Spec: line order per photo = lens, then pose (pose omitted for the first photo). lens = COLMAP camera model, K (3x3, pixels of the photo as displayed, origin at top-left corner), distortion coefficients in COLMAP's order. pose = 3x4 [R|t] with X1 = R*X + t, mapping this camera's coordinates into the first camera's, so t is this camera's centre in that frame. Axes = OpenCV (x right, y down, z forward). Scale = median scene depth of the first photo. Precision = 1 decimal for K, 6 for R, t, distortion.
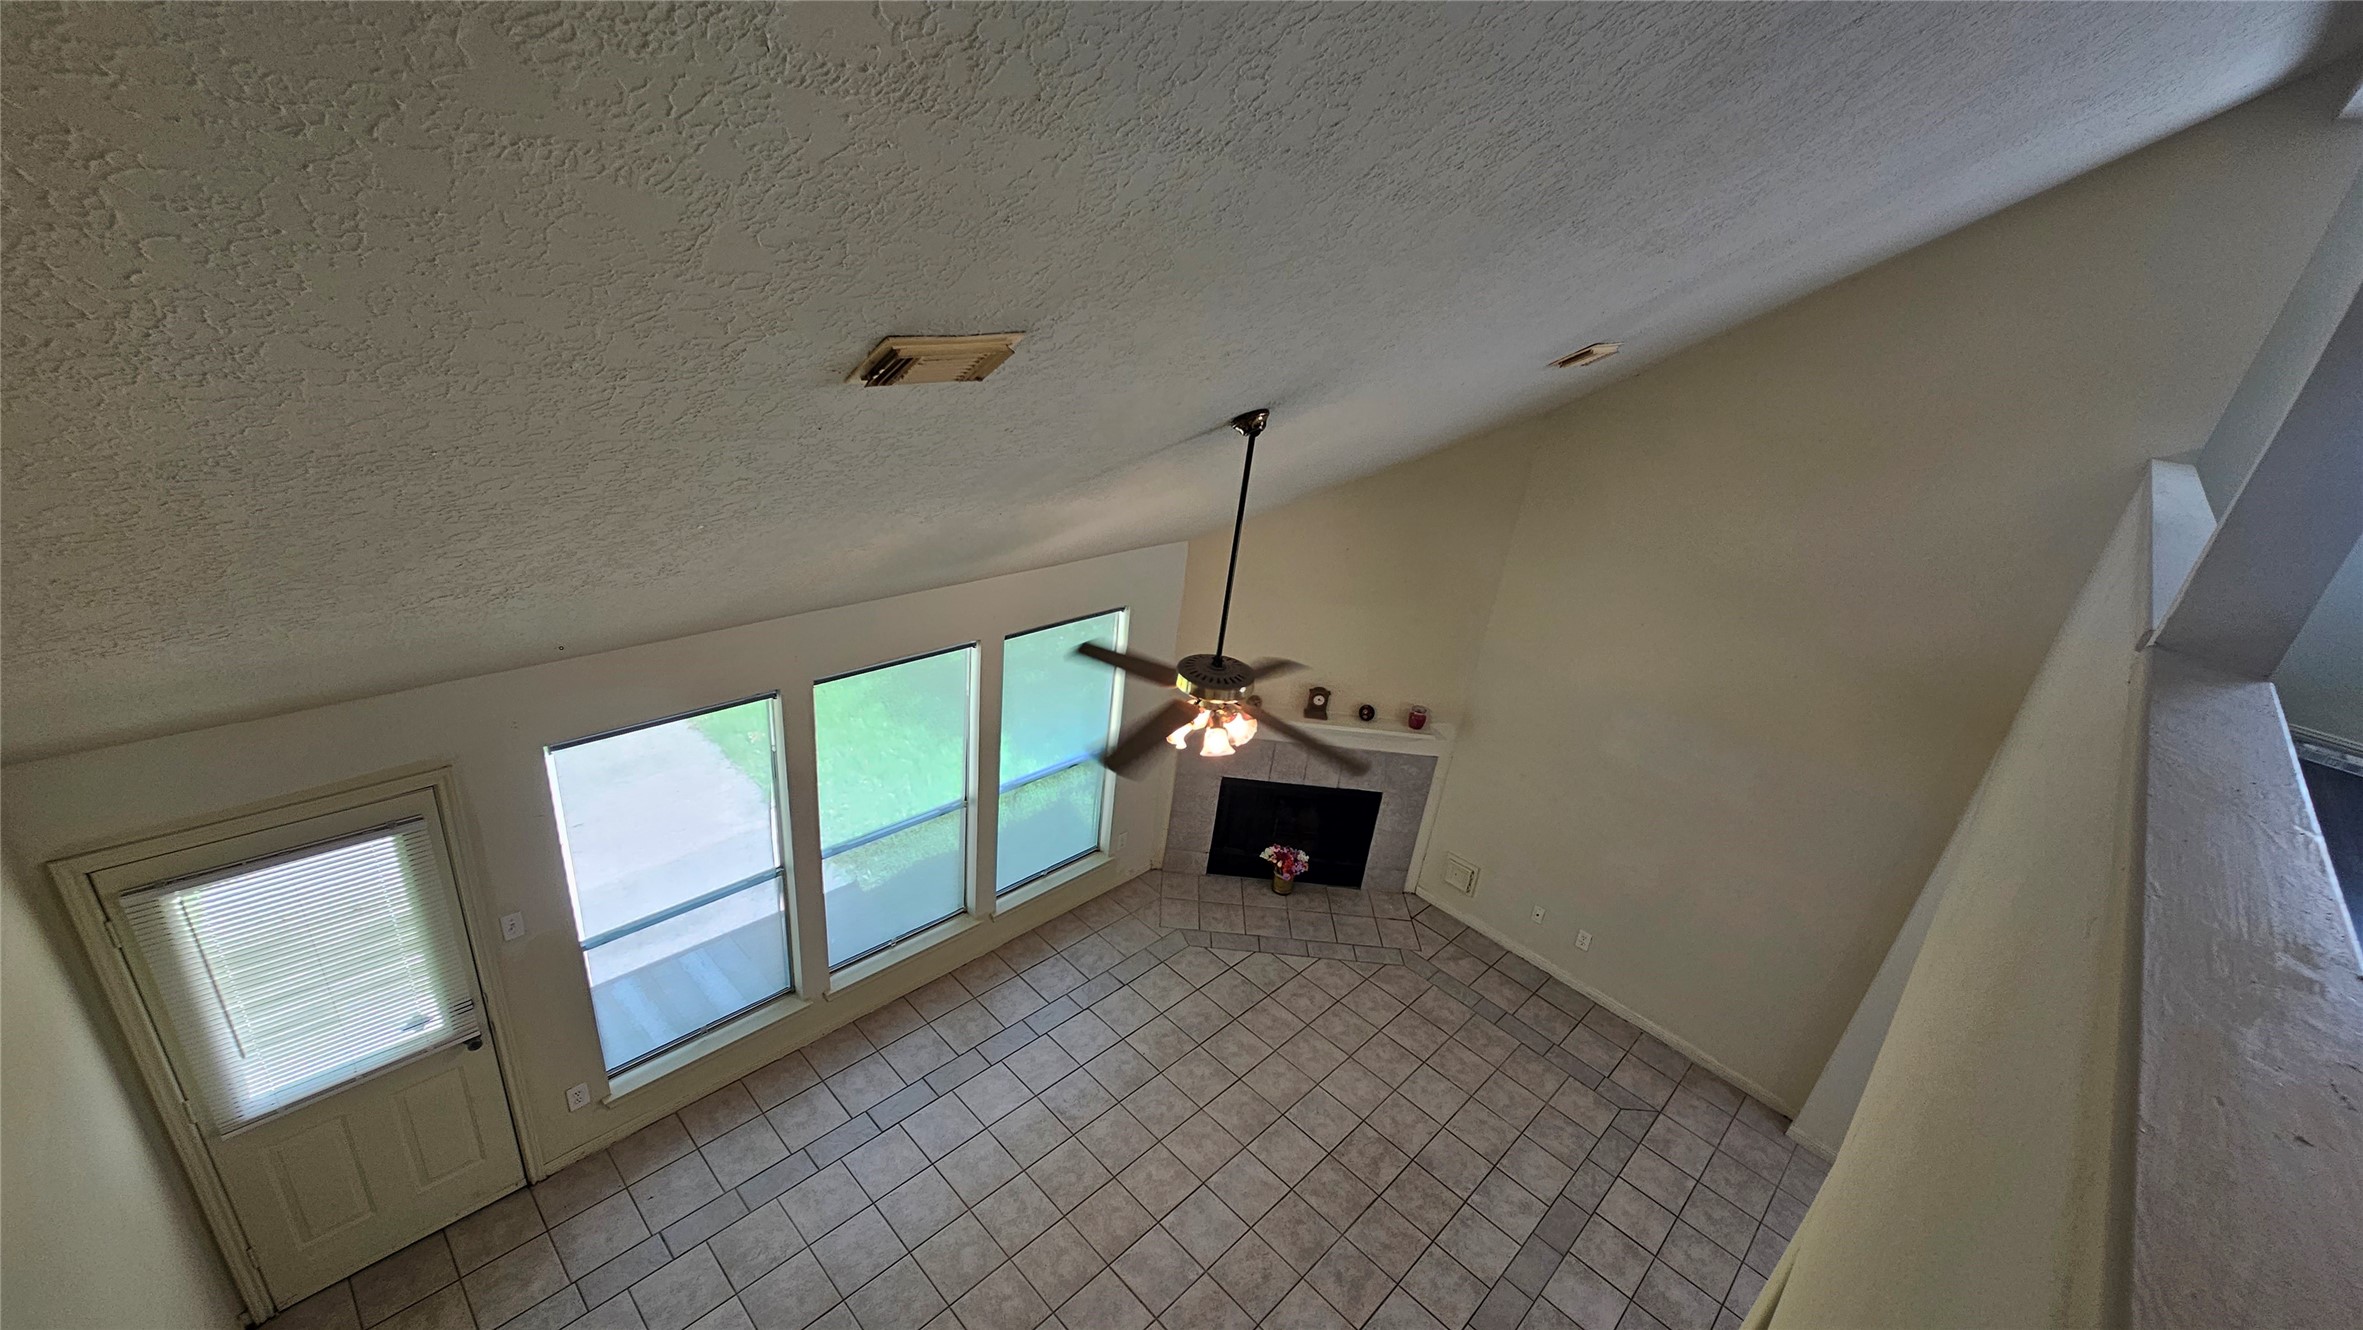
lens RADIAL K [[964.6, 0, 1195.2], [0, 964.6, 665.9], [0, 0, 1]] dist [-0.004015, 0.001972]
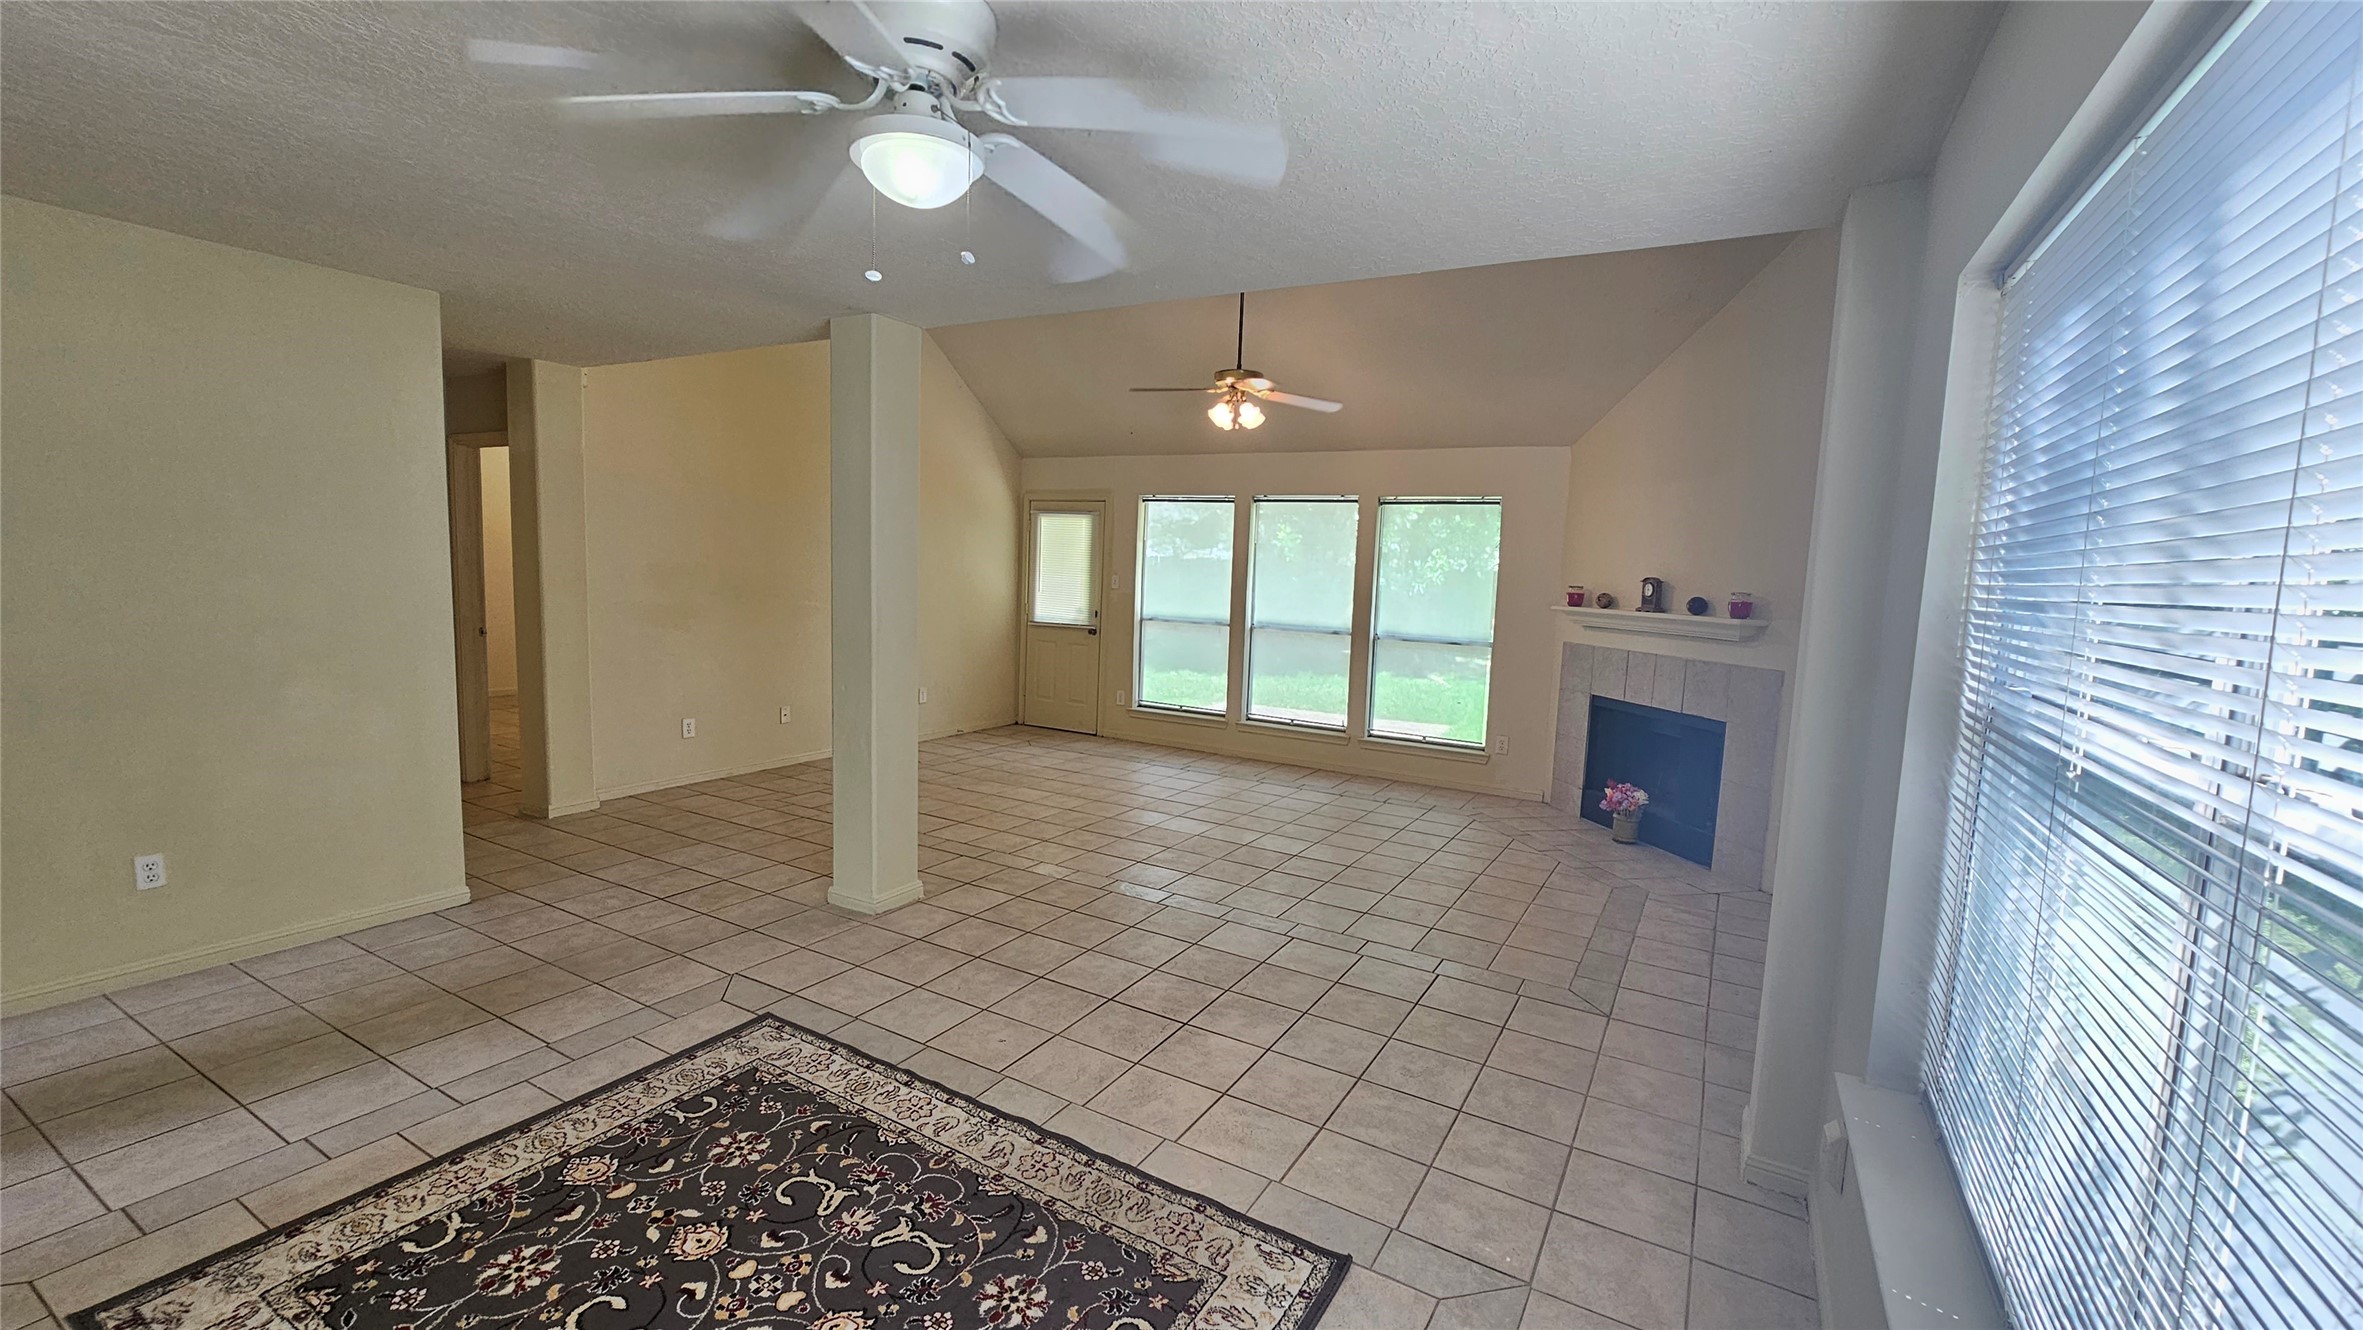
lens RADIAL K [[964.6, 0, 1184.0], [0, 964.6, 669.5], [0, 0, 1]] dist [-0.004015, 0.001972]
pose [[0.248909, -0.004721, -0.968515, 1.002890], [-0.415230, 0.902905, -0.111116, 0.431247], [0.875002, 0.429815, 0.222780, 0.499837]]
